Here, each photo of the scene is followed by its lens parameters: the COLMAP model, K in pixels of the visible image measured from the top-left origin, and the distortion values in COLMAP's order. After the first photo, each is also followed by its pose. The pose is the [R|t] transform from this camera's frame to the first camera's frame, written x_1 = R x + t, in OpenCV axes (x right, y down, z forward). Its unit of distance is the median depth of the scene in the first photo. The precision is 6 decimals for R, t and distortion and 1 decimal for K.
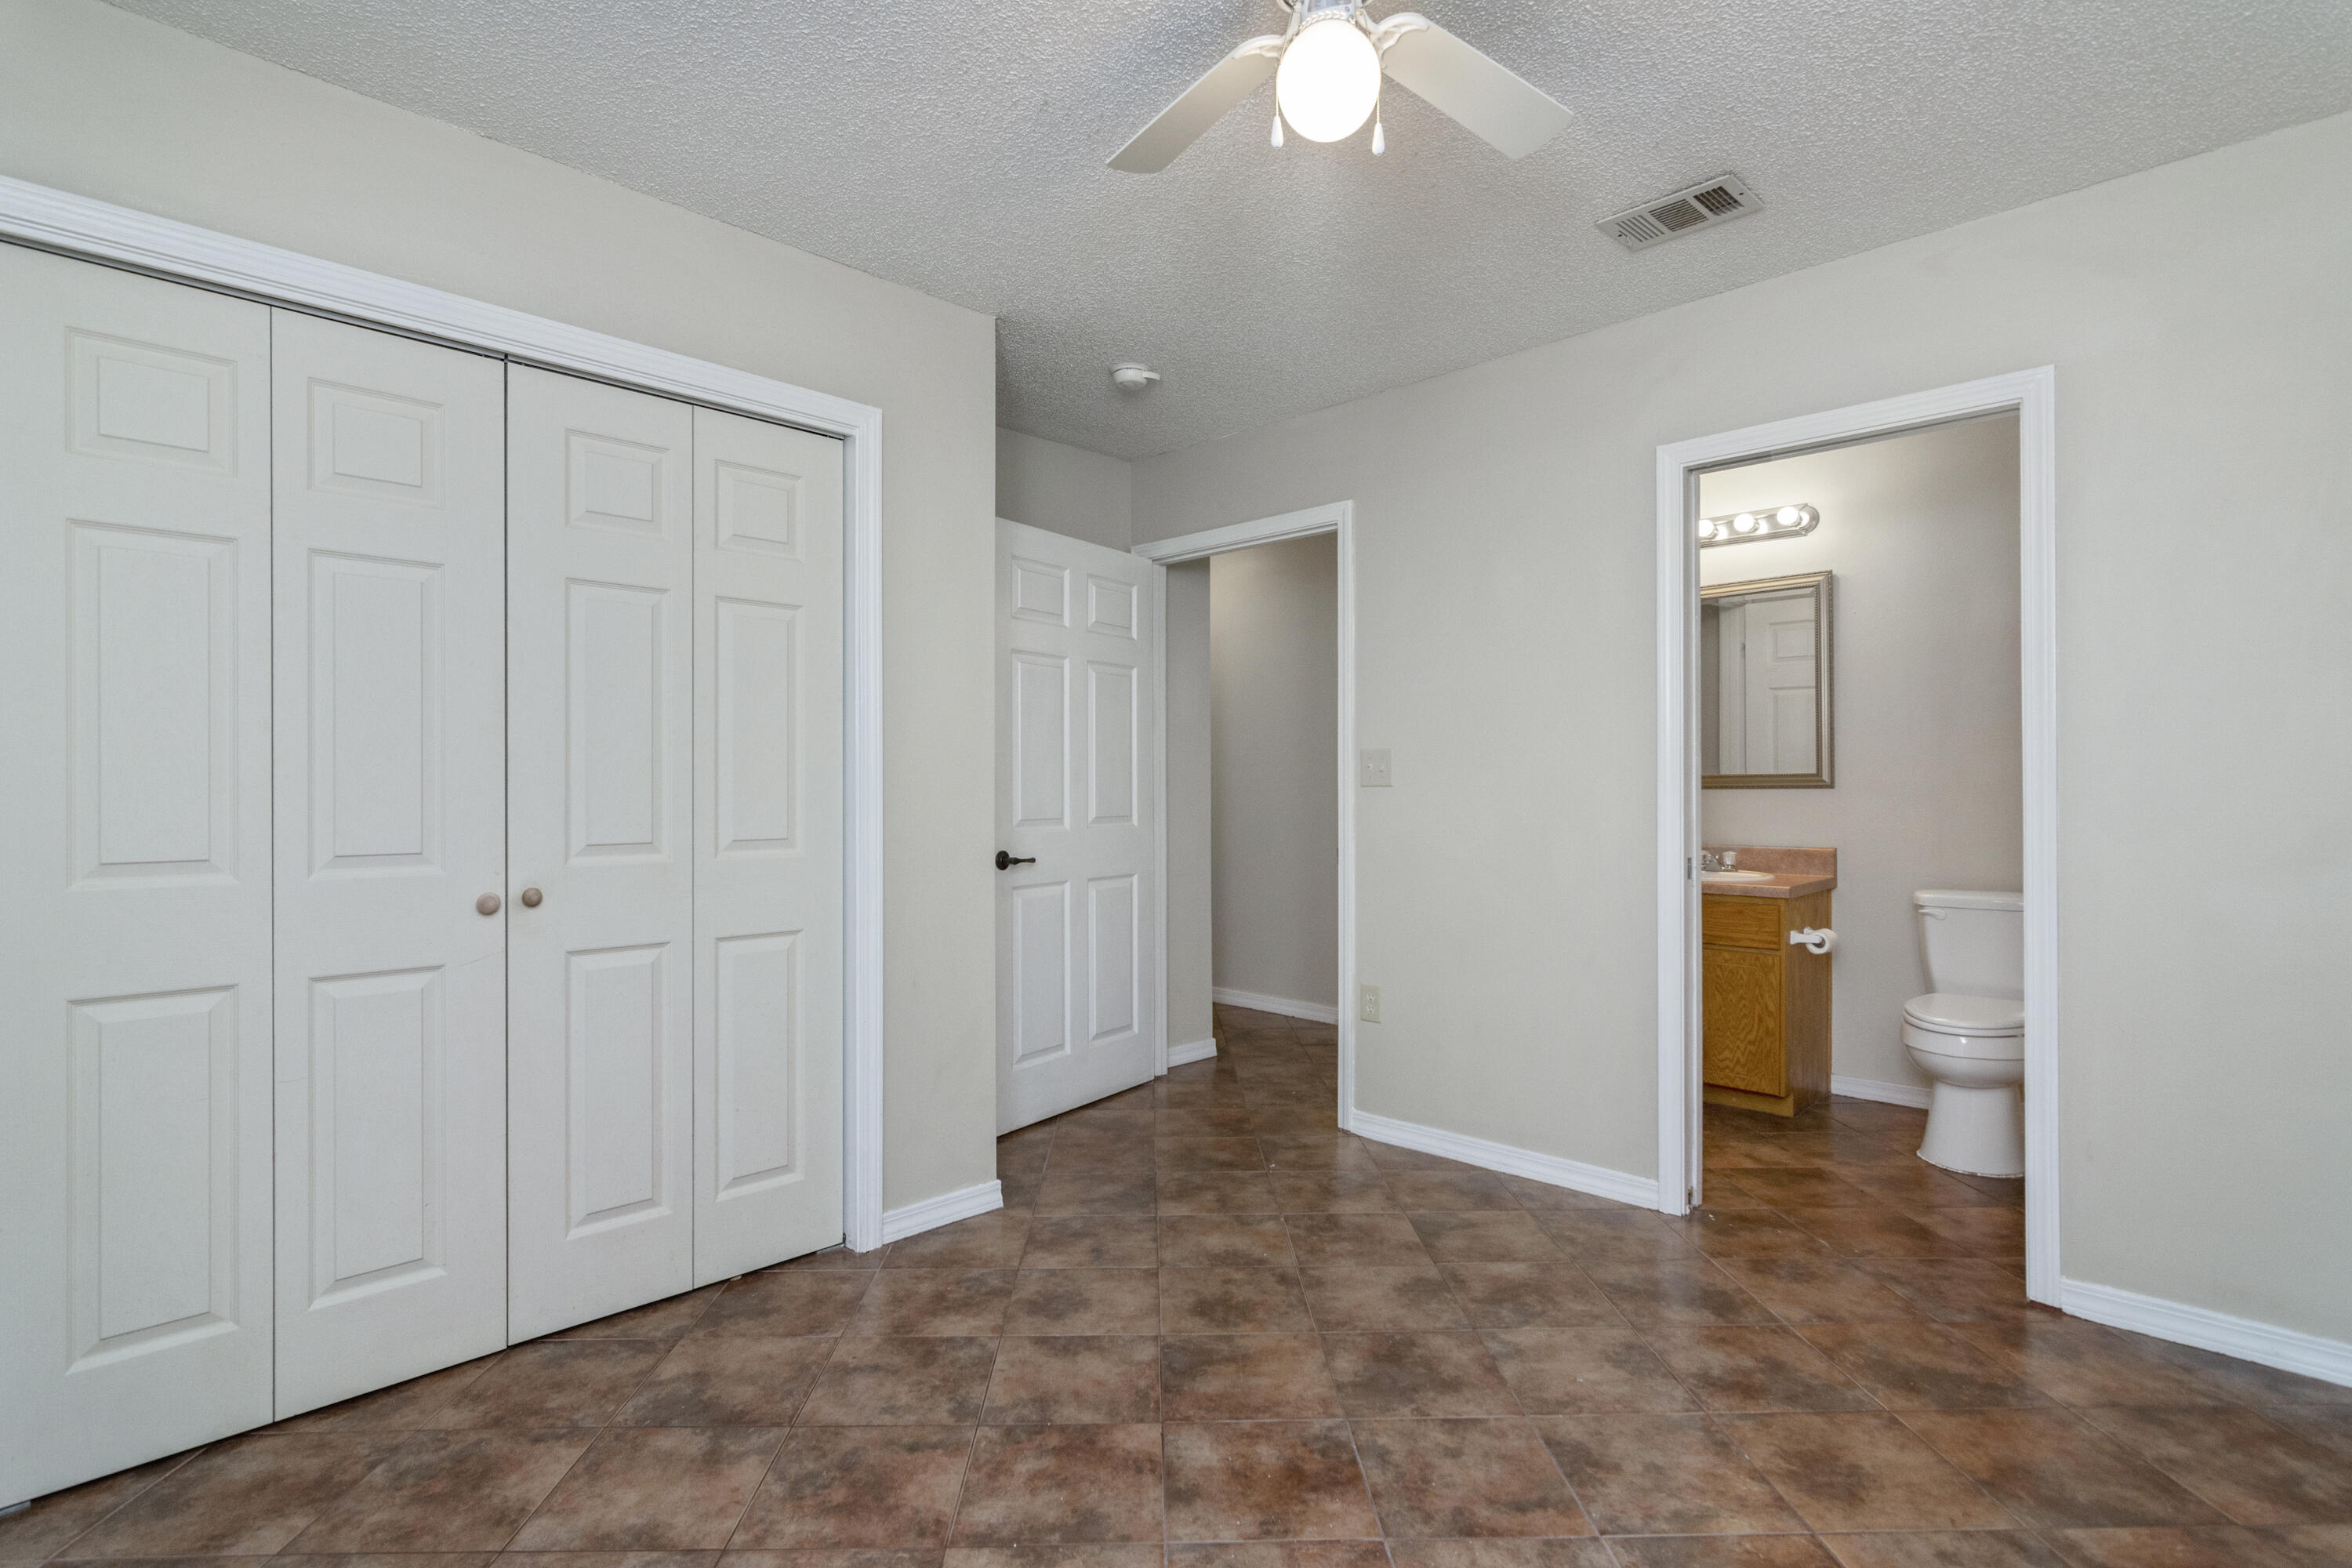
lens RADIAL K [[1153.1, 0, 1213.4], [0, 1153.1, 799.5], [0, 0, 1]] dist [0.002027, 0.000503]
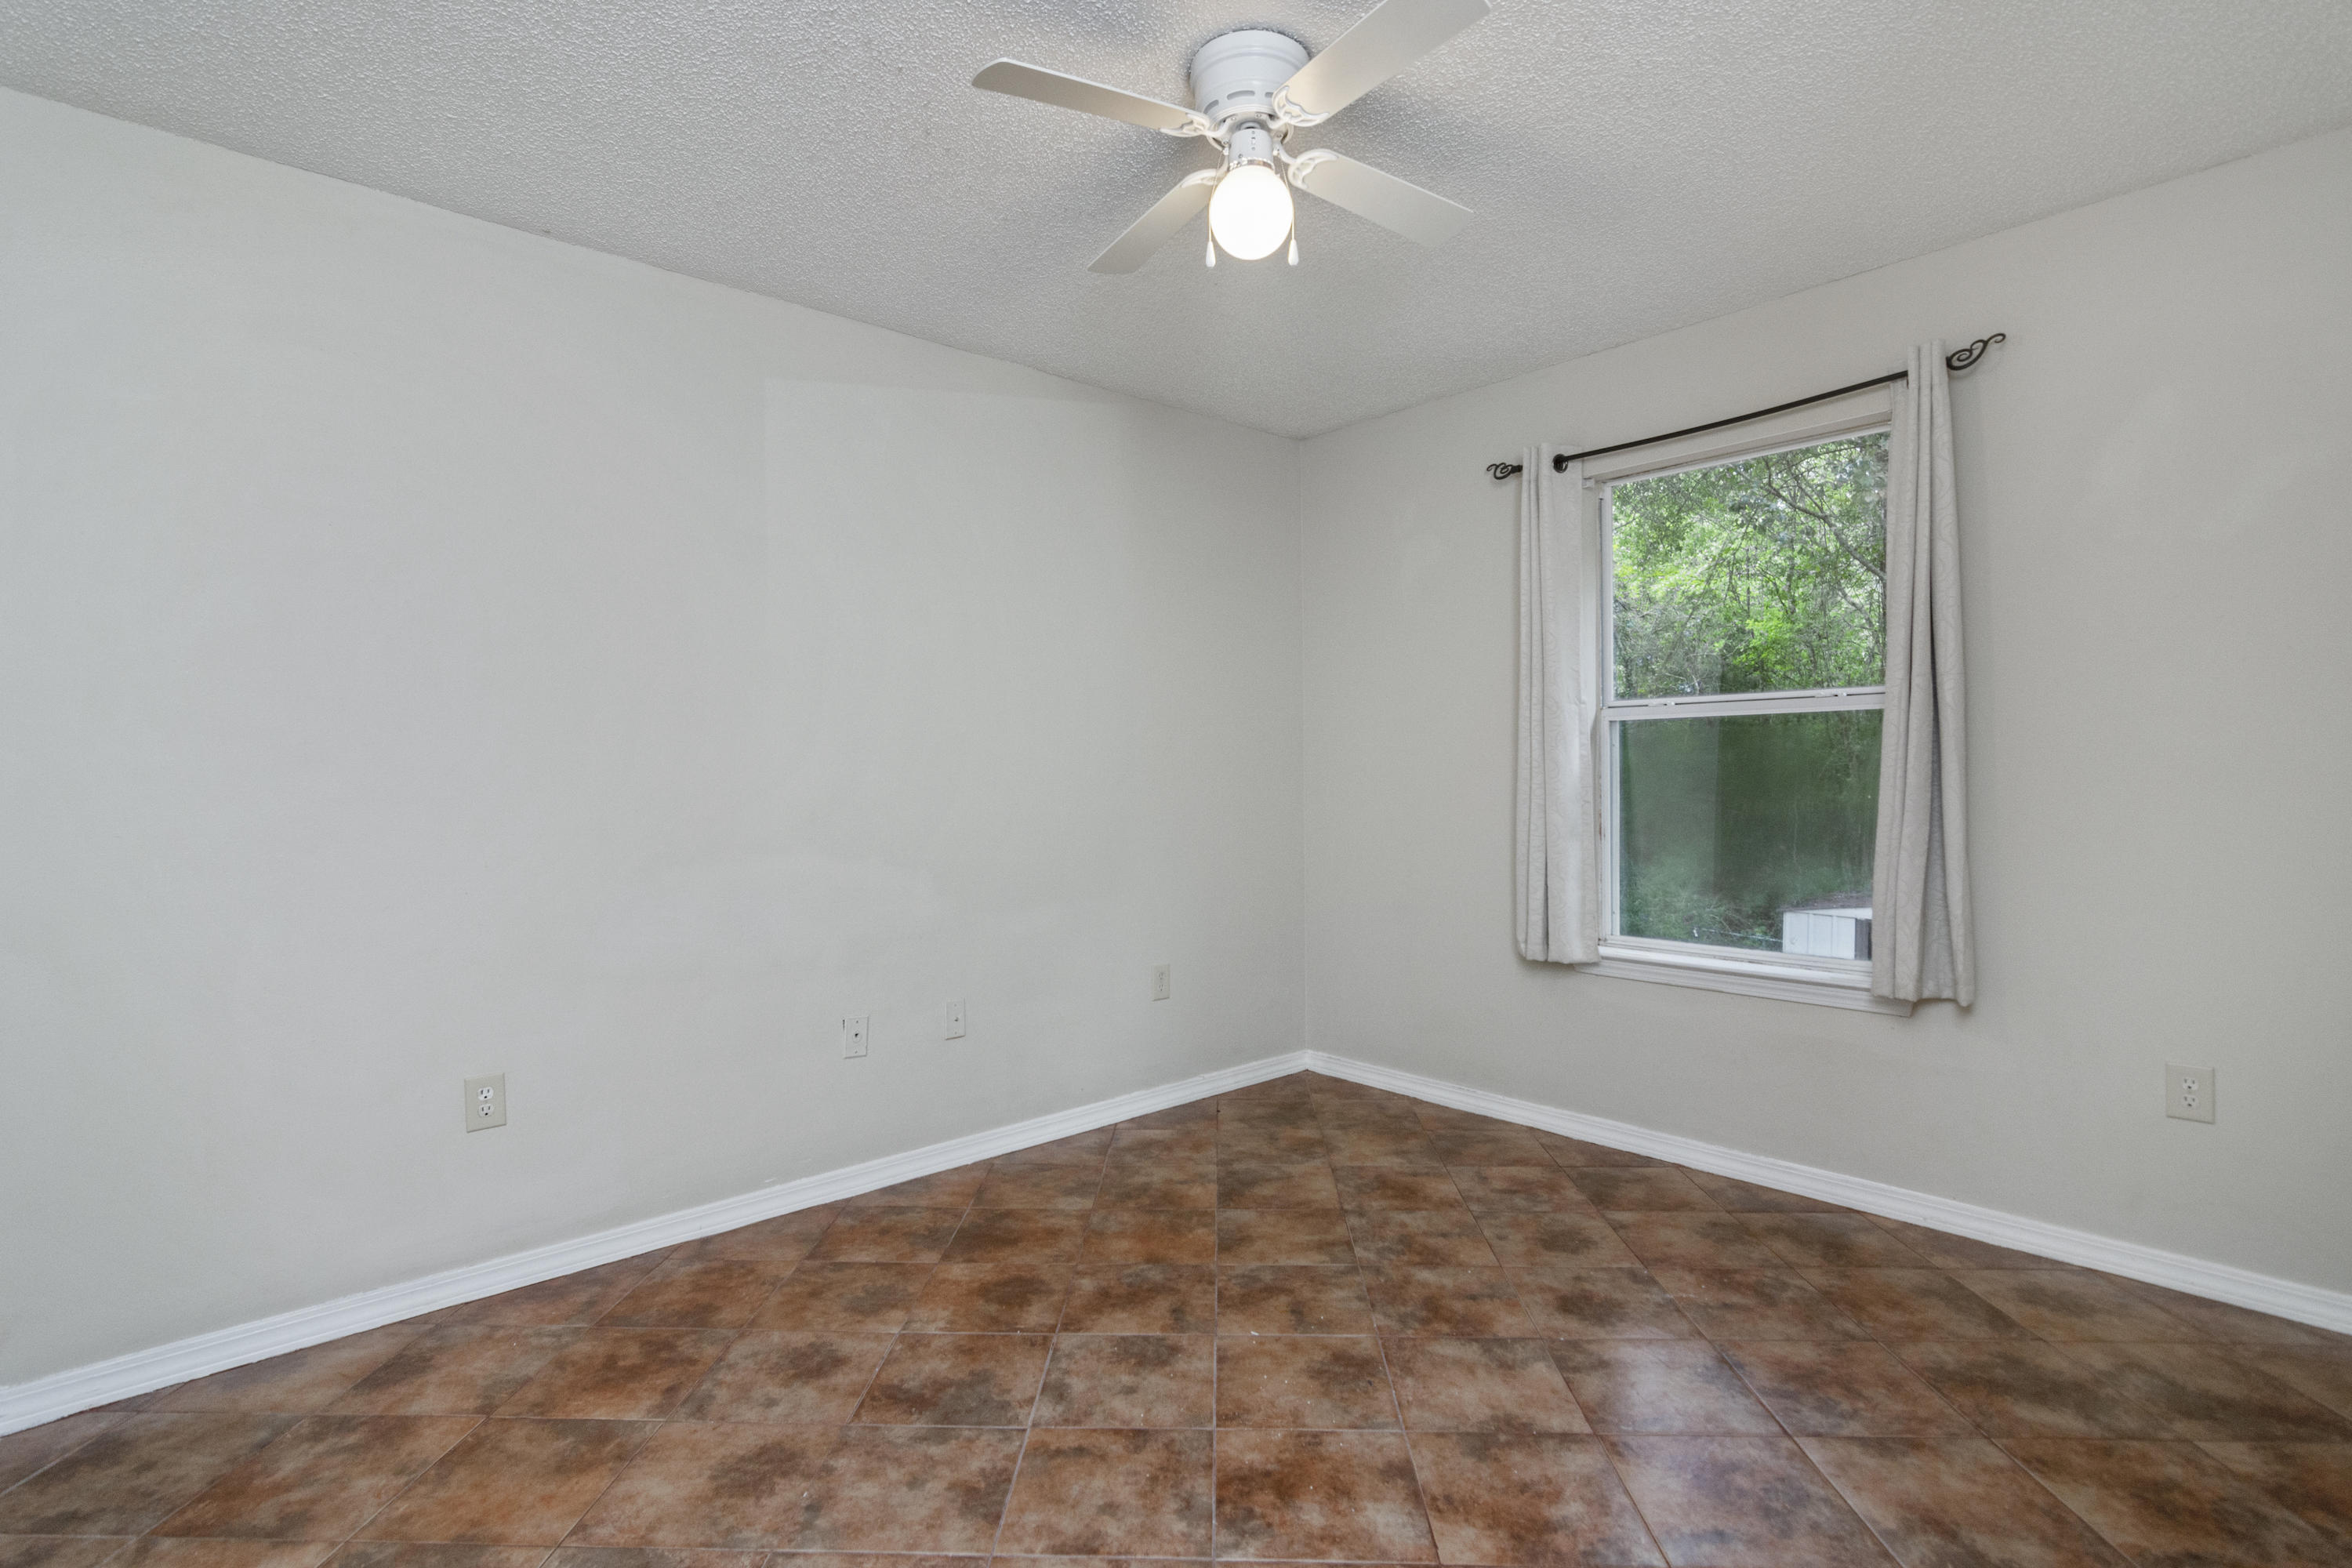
lens RADIAL K [[1153.1, 0, 1213.4], [0, 1153.1, 799.5], [0, 0, 1]] dist [0.002027, 0.000503]
pose [[-0.997775, 0.012396, 0.065507, 0.059845], [0.014827, 0.999214, 0.036765, -0.031773], [-0.065000, 0.037655, -0.997175, 1.955520]]
